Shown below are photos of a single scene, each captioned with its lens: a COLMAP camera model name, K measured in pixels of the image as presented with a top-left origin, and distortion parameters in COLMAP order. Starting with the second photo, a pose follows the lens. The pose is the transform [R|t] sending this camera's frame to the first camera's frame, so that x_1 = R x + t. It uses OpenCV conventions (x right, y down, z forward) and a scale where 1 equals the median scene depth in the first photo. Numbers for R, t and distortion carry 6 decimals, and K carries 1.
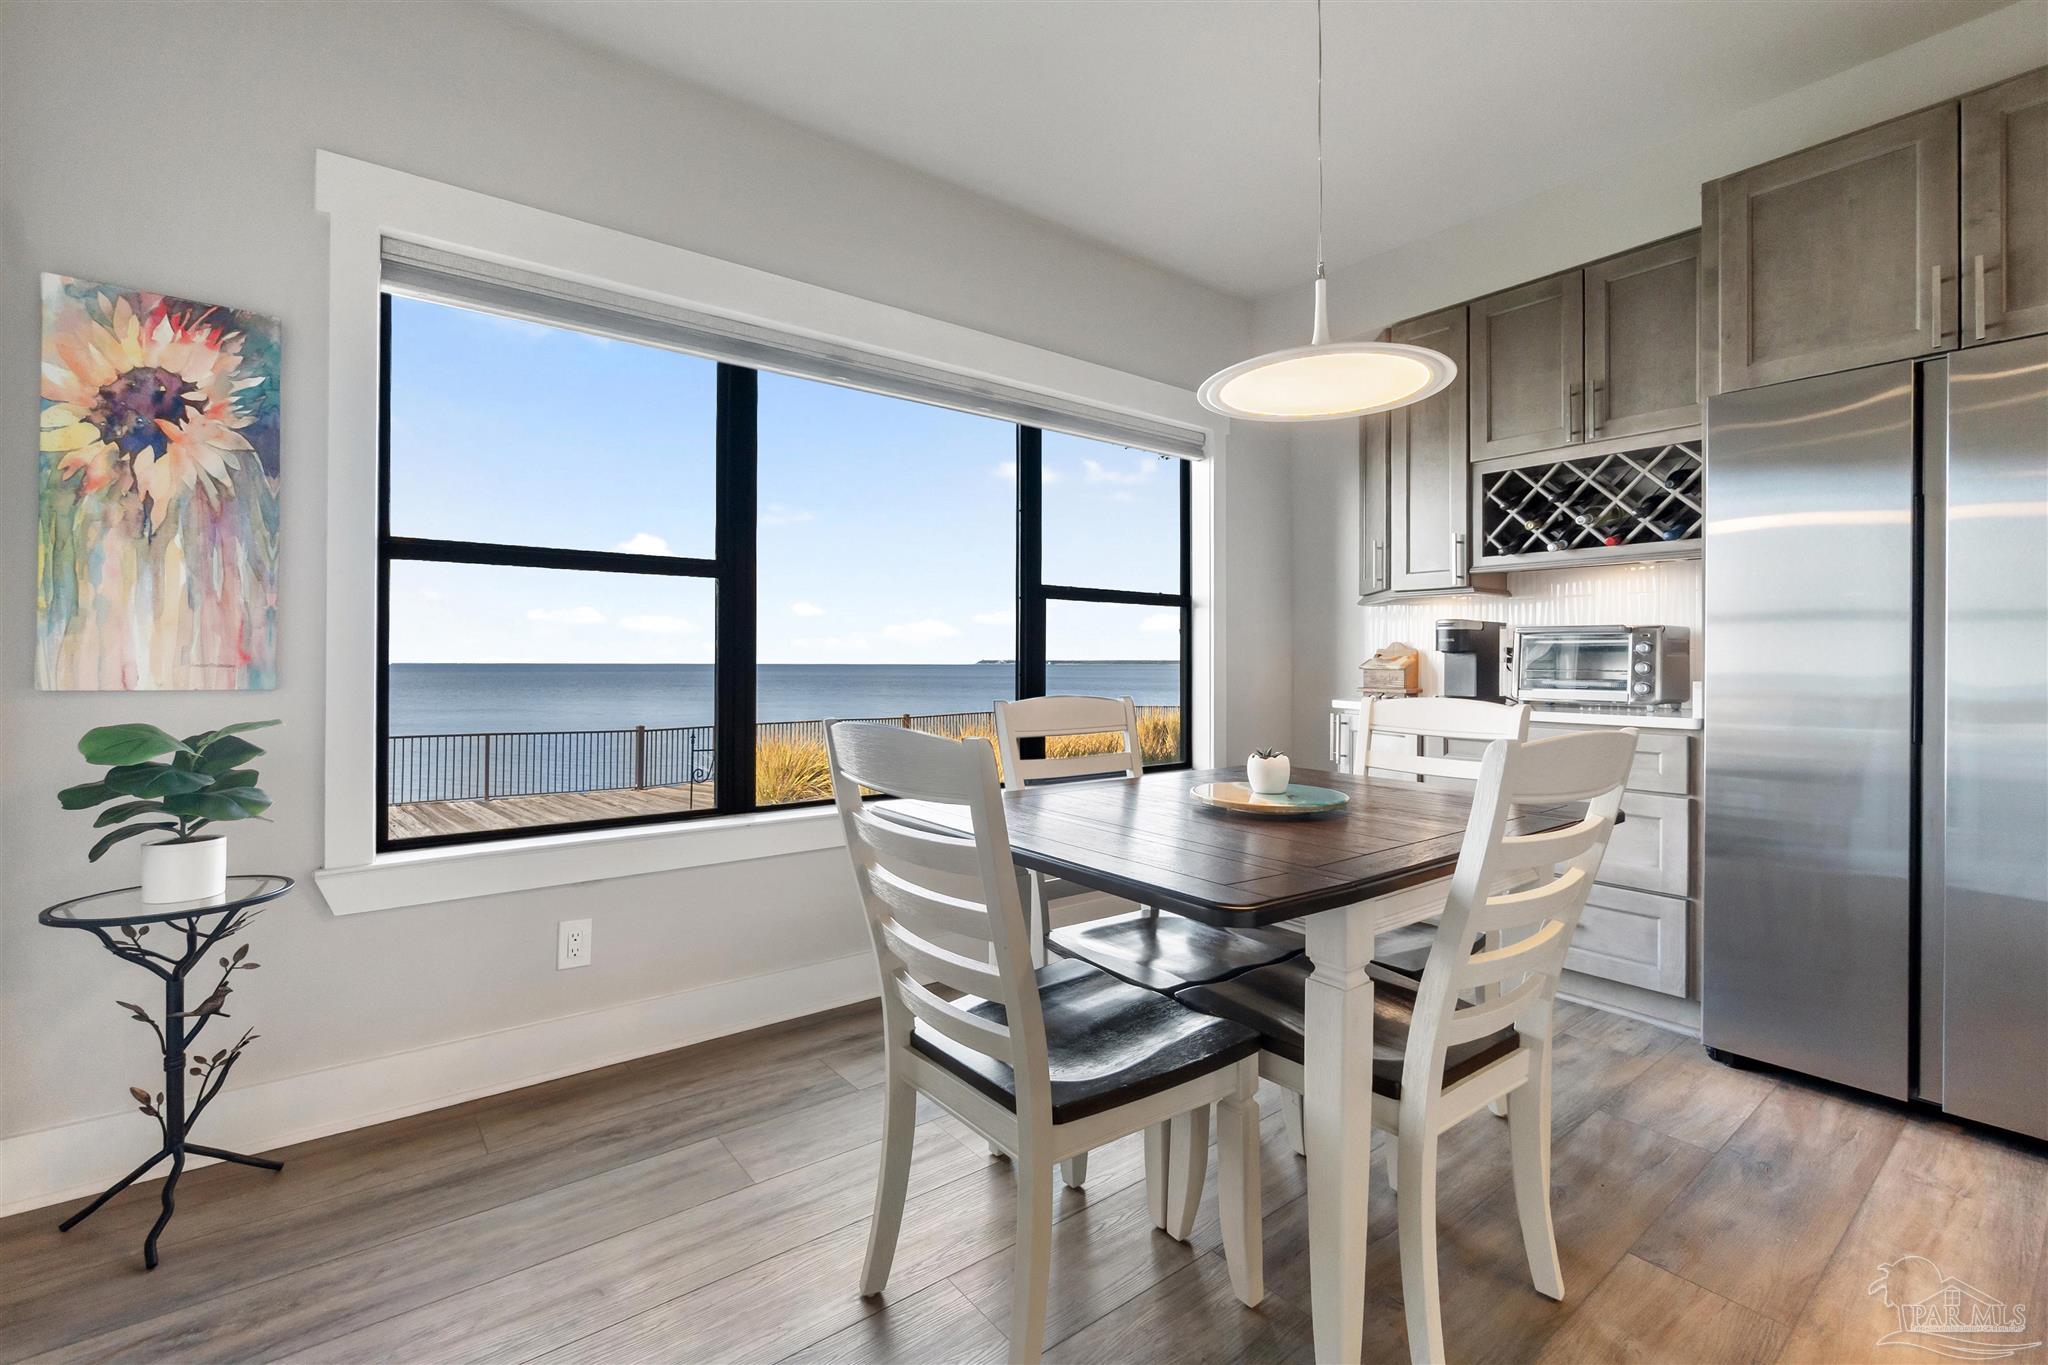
lens RADIAL K [[888.6, 0, 1014.3], [0, 888.6, 654.5], [0, 0, 1]] dist [-0.010037, 0.002820]
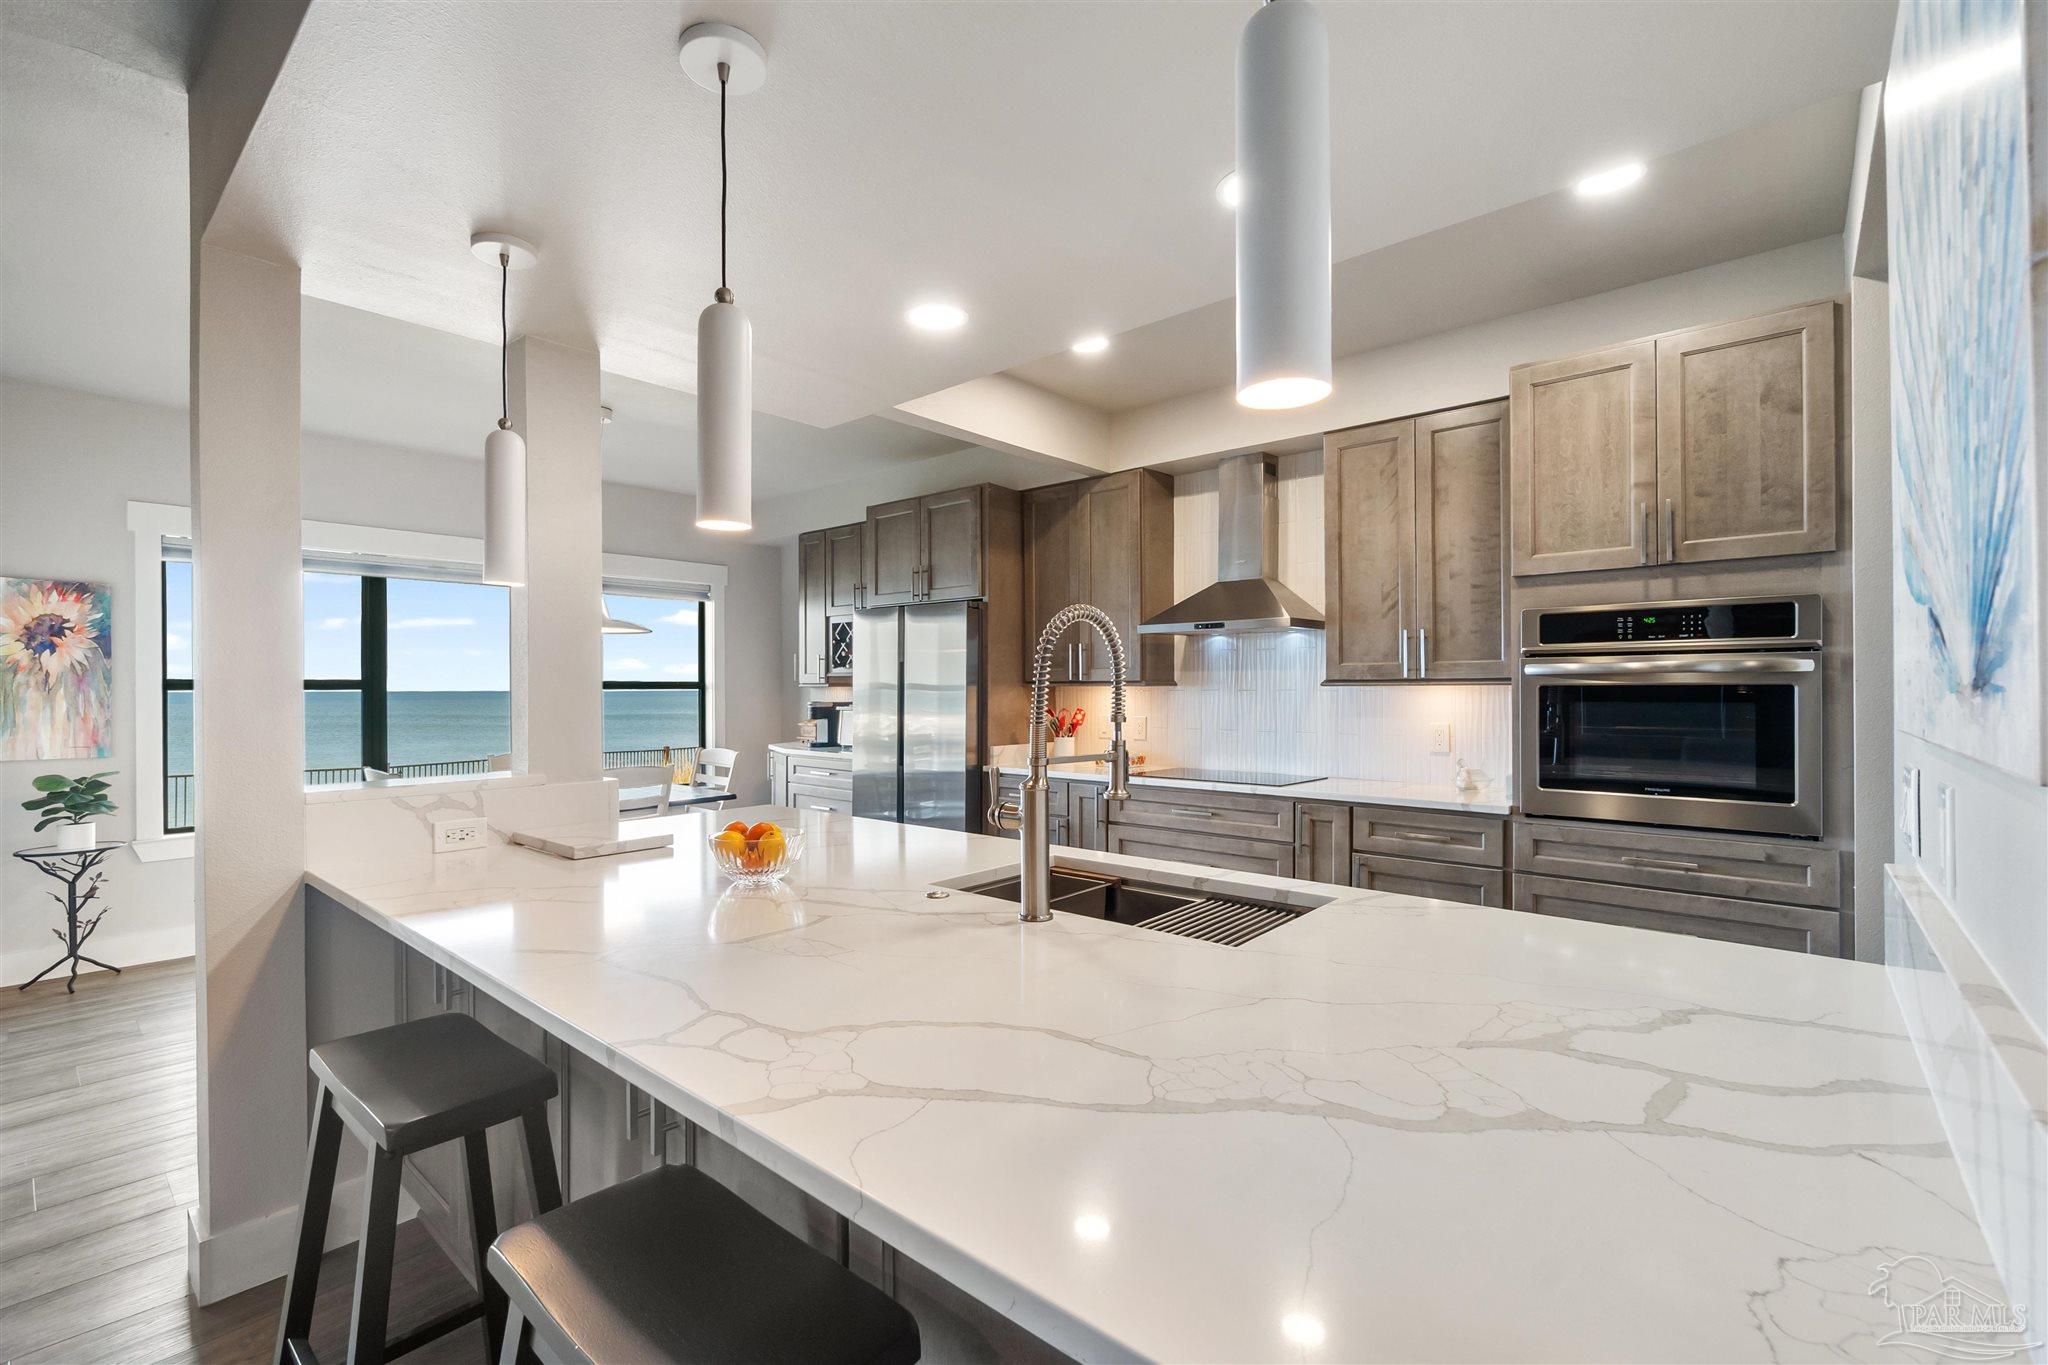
lens RADIAL K [[888.6, 0, 1015.0], [0, 888.6, 690.4], [0, 0, 1]] dist [-0.010037, 0.002820]
pose [[0.979641, -0.004960, 0.200694, 0.623229], [0.002616, 0.999925, 0.011939, -0.099138], [-0.200739, -0.011170, 0.979581, -1.079792]]
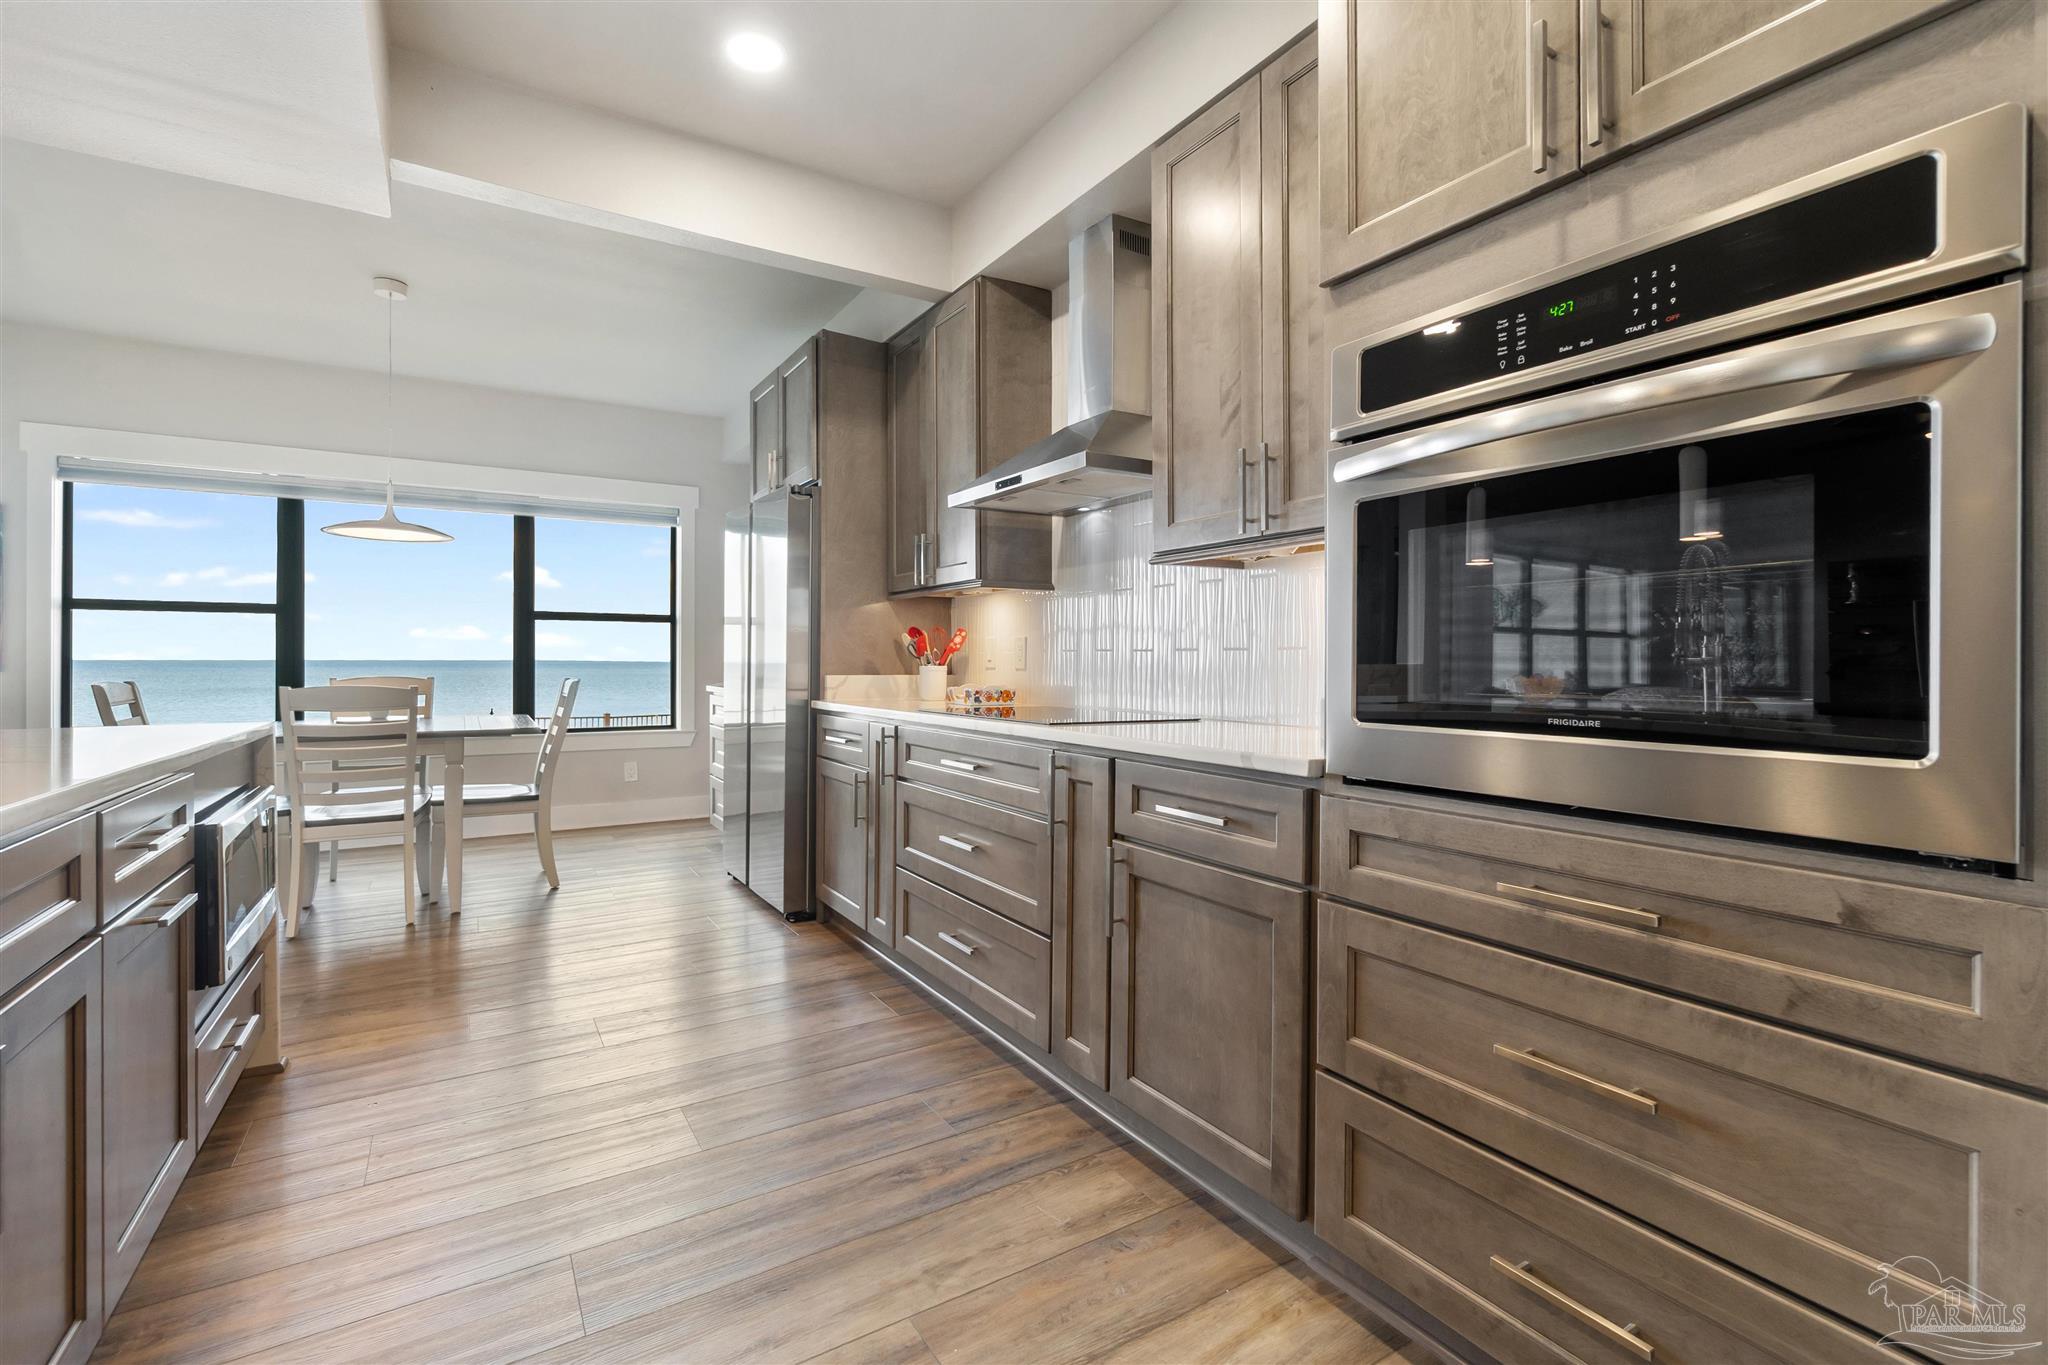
lens RADIAL K [[888.6, 0, 1020.0], [0, 888.6, 658.3], [0, 0, 1]] dist [-0.010037, 0.002820]
pose [[0.996089, -0.000449, -0.088352, 1.320547], [0.001166, 0.999967, 0.008071, -0.005605], [0.088346, -0.008143, 0.996057, -0.672051]]
